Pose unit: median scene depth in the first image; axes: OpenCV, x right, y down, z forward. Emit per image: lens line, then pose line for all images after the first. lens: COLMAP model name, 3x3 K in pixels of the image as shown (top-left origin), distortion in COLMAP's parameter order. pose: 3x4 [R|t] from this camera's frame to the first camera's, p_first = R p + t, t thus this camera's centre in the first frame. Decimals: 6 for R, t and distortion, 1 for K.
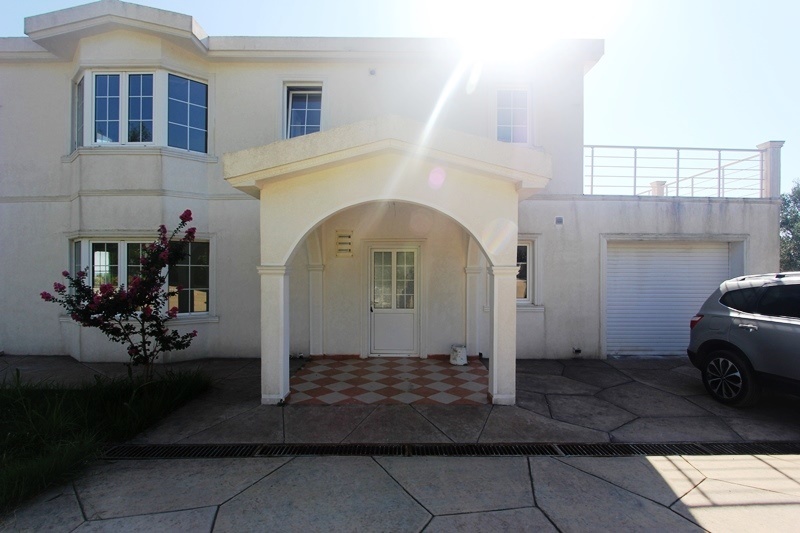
lens RADIAL K [[375.1, 0, 402.4], [0, 375.1, 268.9], [0, 0, 1]] dist [-0.016676, 0.002884]
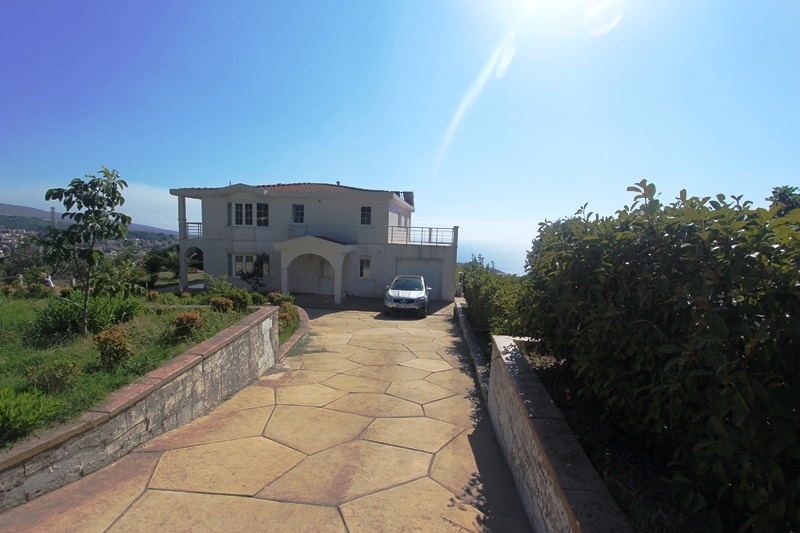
lens RADIAL K [[375.1, 0, 405.3], [0, 375.1, 266.6], [0, 0, 1]] dist [-0.016676, 0.002884]
pose [[0.988287, 0.036581, -0.148159, 1.095338], [-0.024219, 0.996138, 0.084398, -0.278346], [0.150674, -0.079822, 0.985356, -1.959132]]
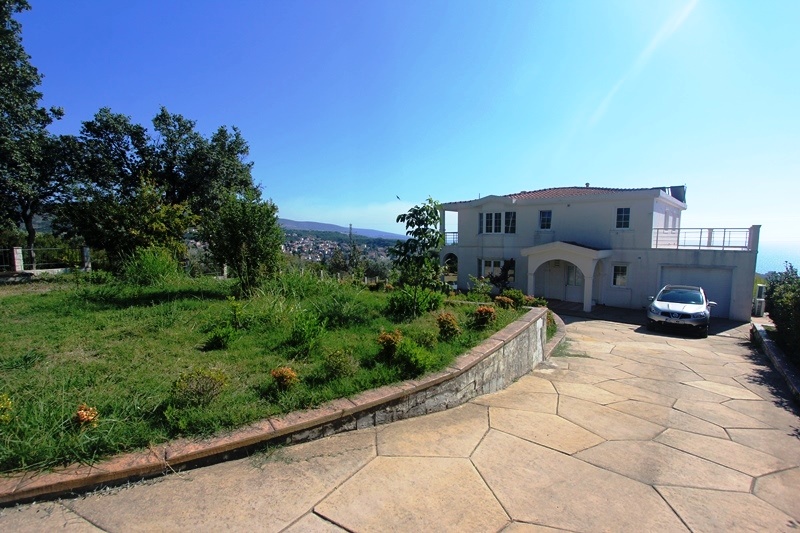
lens RADIAL K [[375.1, 0, 399.2], [0, 375.1, 271.3], [0, 0, 1]] dist [-0.016676, 0.002884]
pose [[0.720480, 0.058064, -0.691041, 1.046601], [0.004816, 0.996046, 0.088713, -0.286176], [0.693459, -0.067245, 0.717351, -2.117783]]
